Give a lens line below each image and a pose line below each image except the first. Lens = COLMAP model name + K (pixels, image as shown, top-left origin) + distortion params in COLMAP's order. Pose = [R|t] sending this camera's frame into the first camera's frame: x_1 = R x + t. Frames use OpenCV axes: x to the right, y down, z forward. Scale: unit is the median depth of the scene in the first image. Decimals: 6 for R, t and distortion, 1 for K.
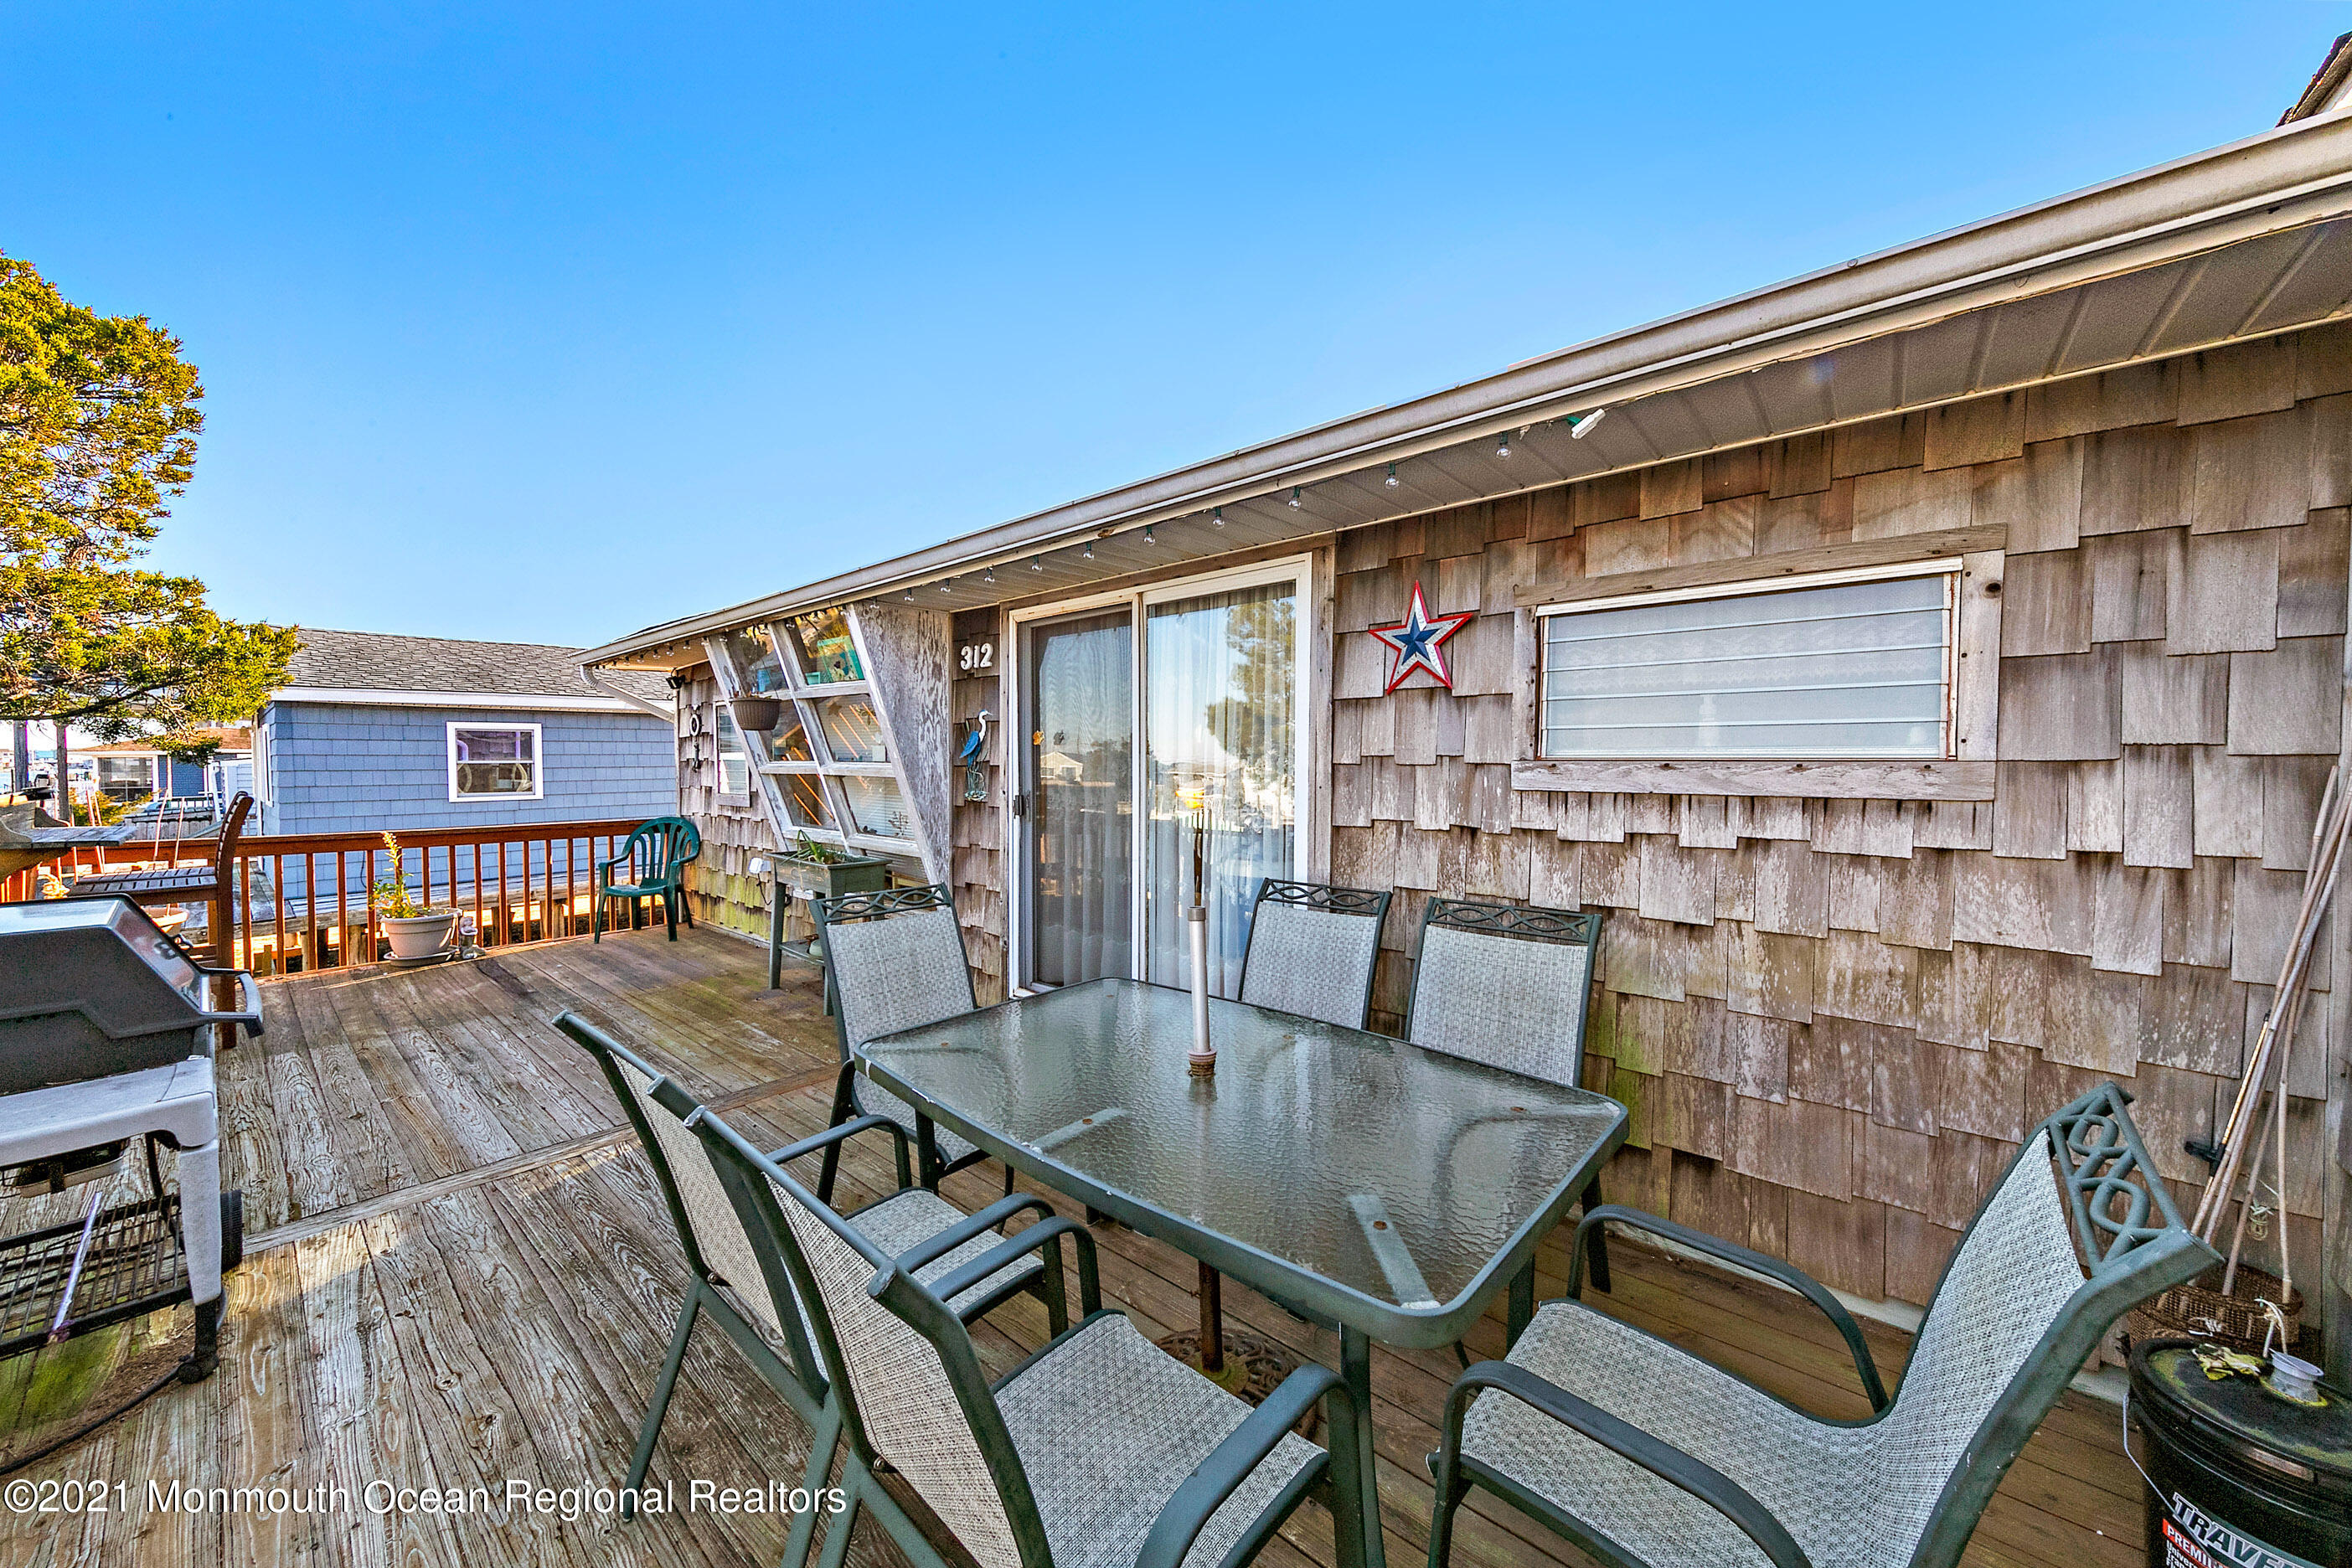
lens RADIAL K [[811.2, 0, 1156.2], [0, 811.2, 788.3], [0, 0, 1]] dist [0.005530, 0.000133]
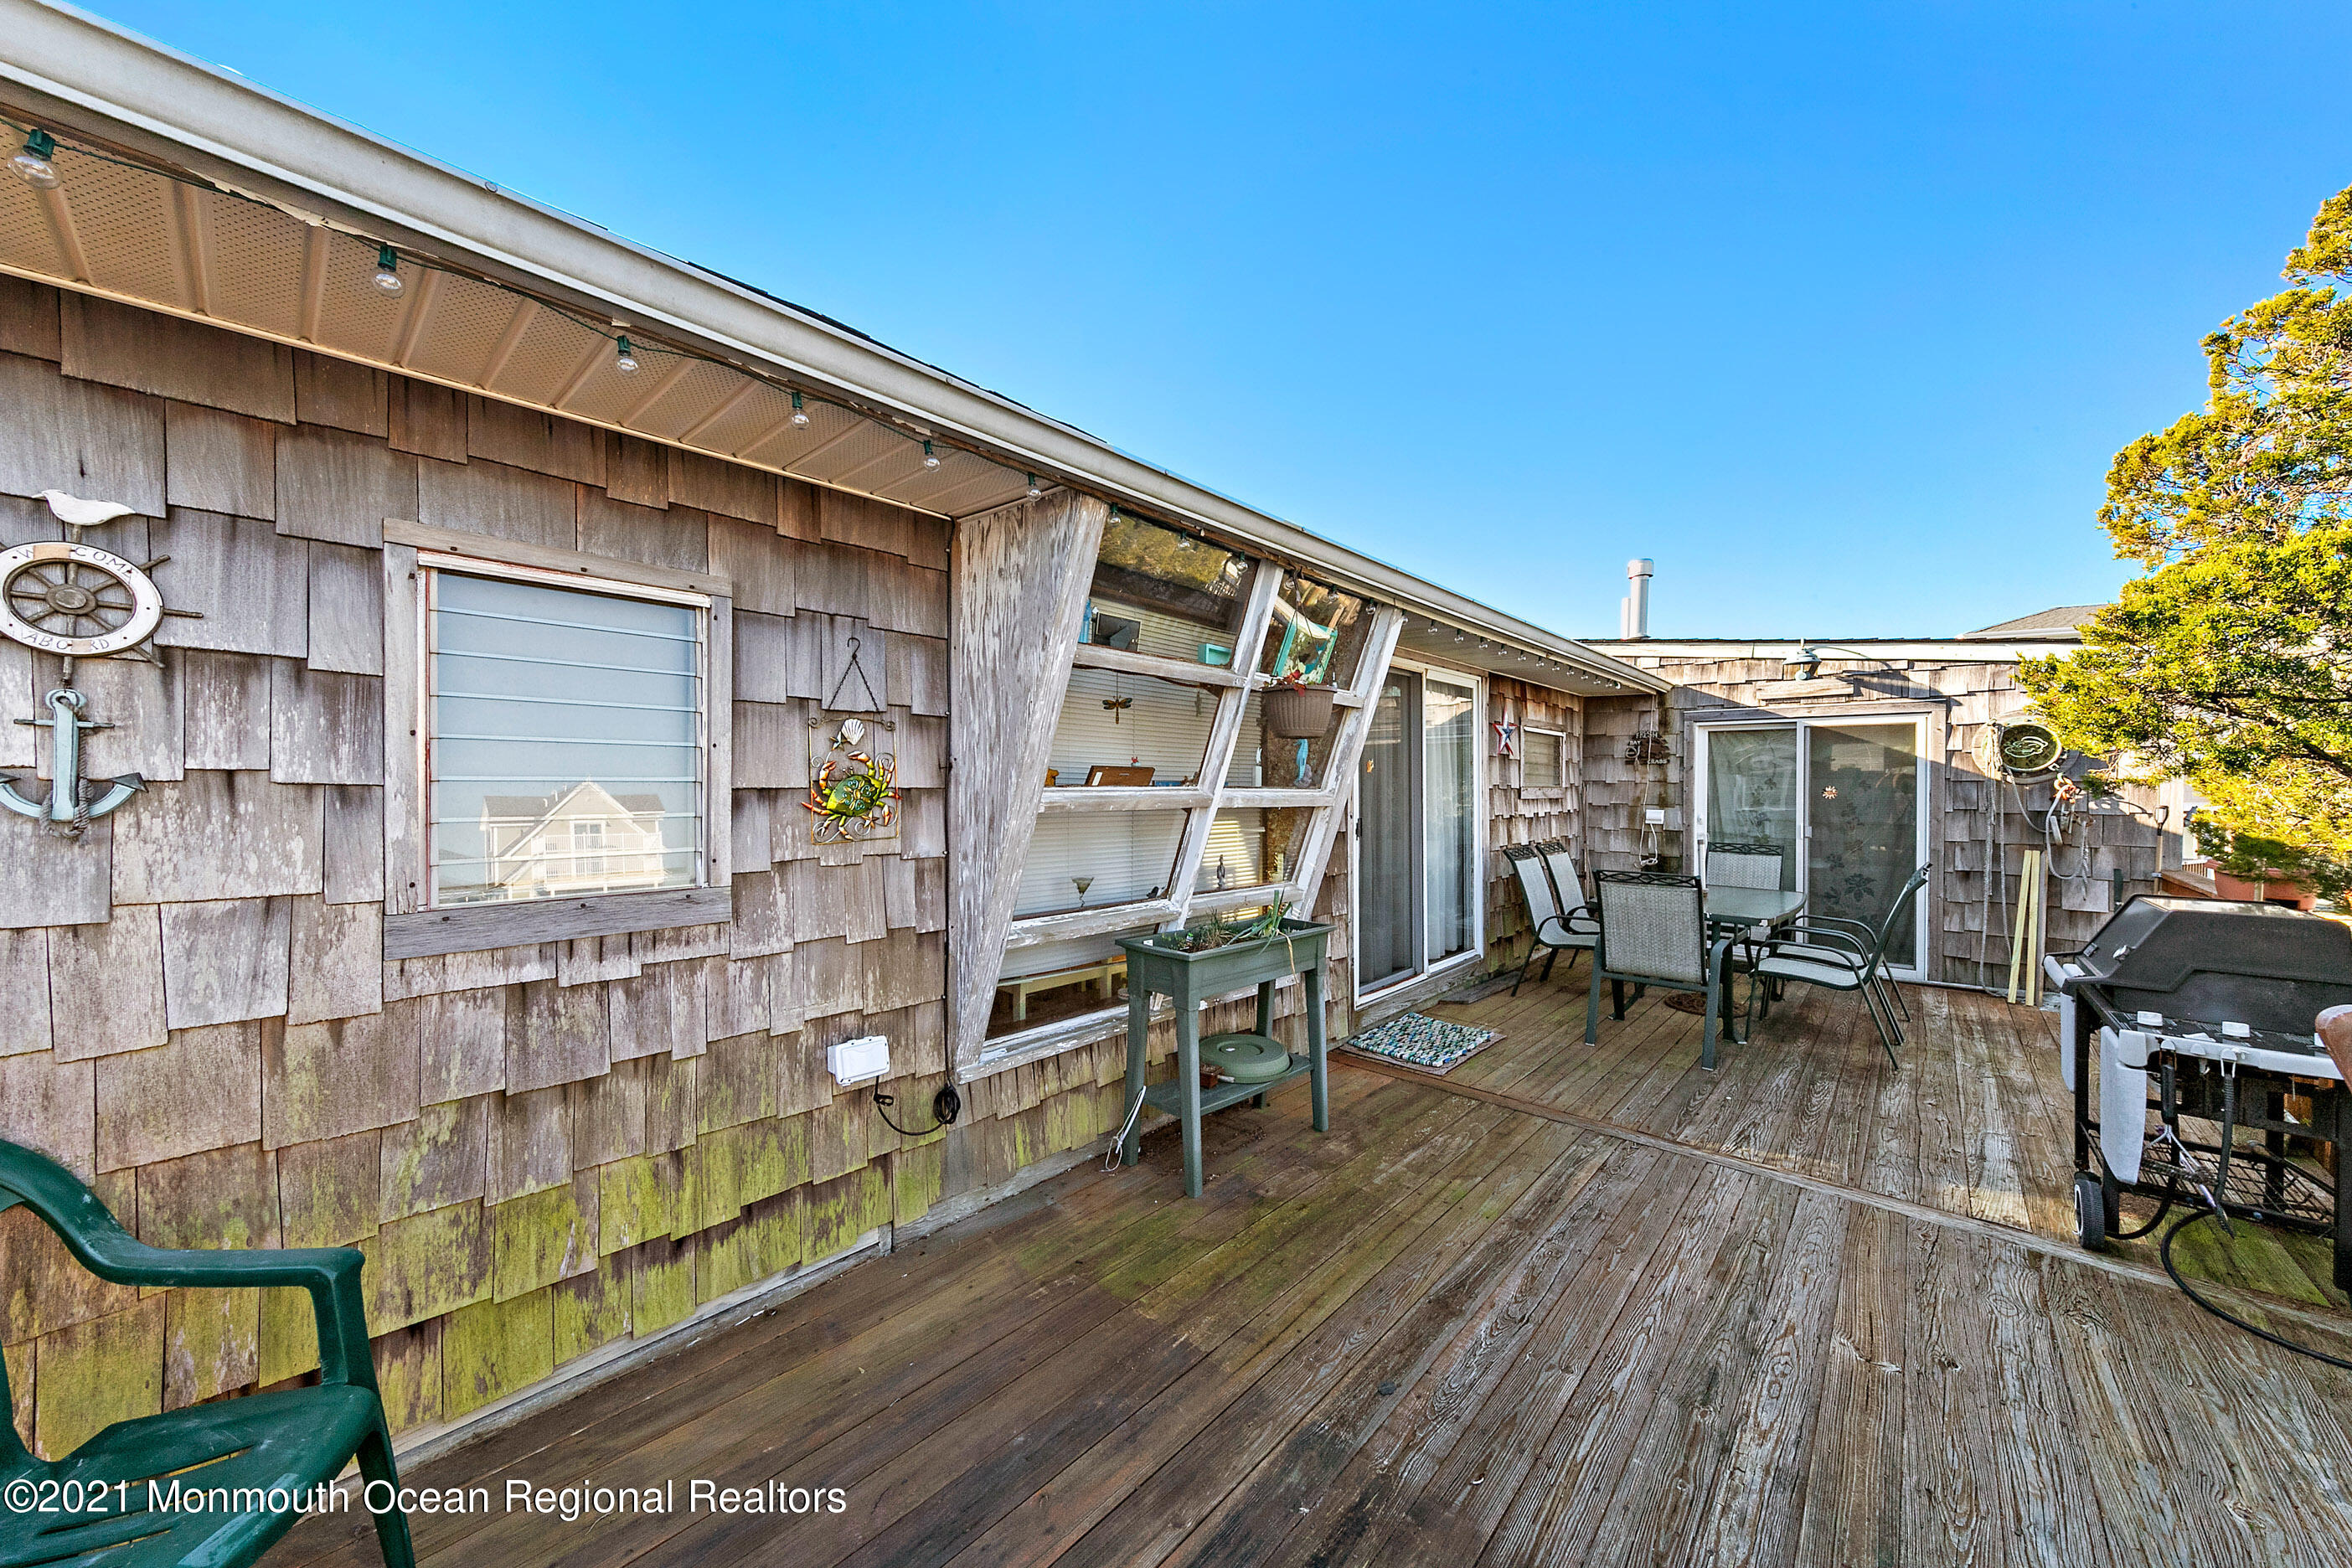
lens RADIAL K [[811.2, 0, 1189.0], [0, 811.2, 785.2], [0, 0, 1]] dist [0.005530, 0.000133]
pose [[0.019874, 0.006970, 0.999778, -1.462137], [0.023726, 0.999691, -0.007441, -0.038073], [-0.999521, 0.023868, 0.019702, 1.406741]]
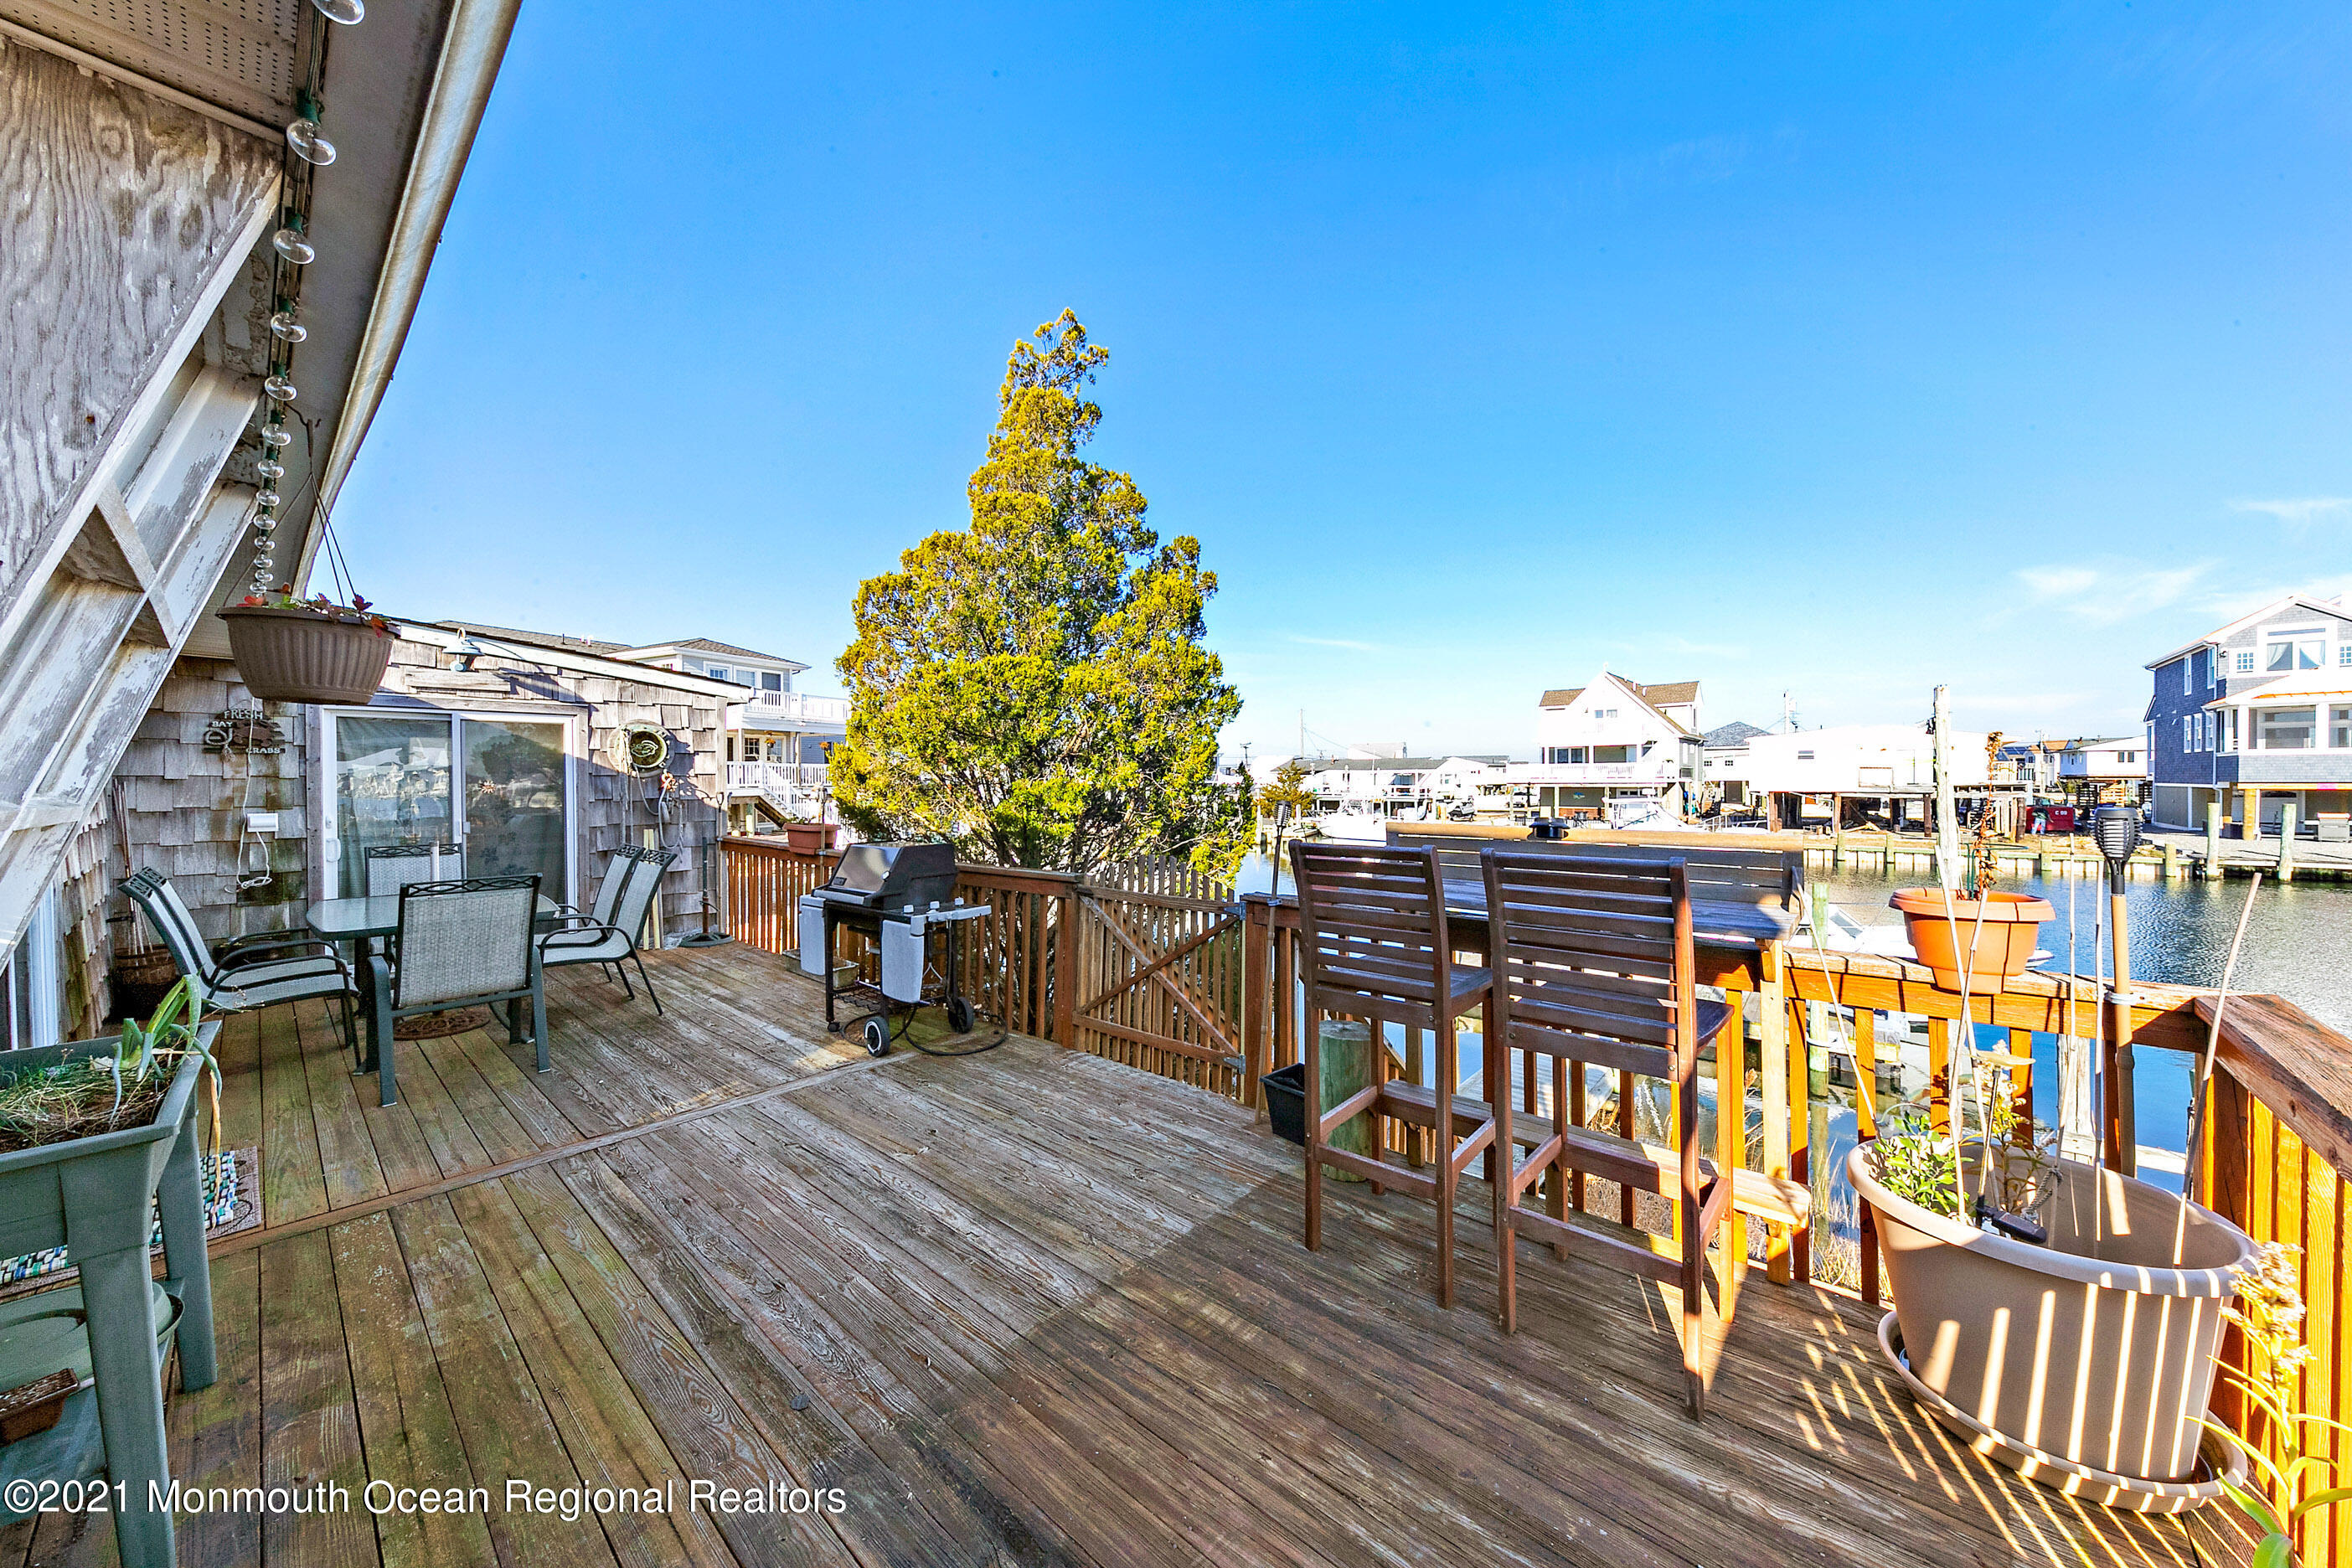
lens RADIAL K [[811.2, 0, 1150.4], [0, 811.2, 796.8], [0, 0, 1]] dist [0.005530, 0.000133]
pose [[-0.999455, 0.013901, 0.029935, -1.165752], [0.015412, 0.998587, 0.050855, -0.049200], [-0.029186, 0.051289, -0.998257, 1.784791]]
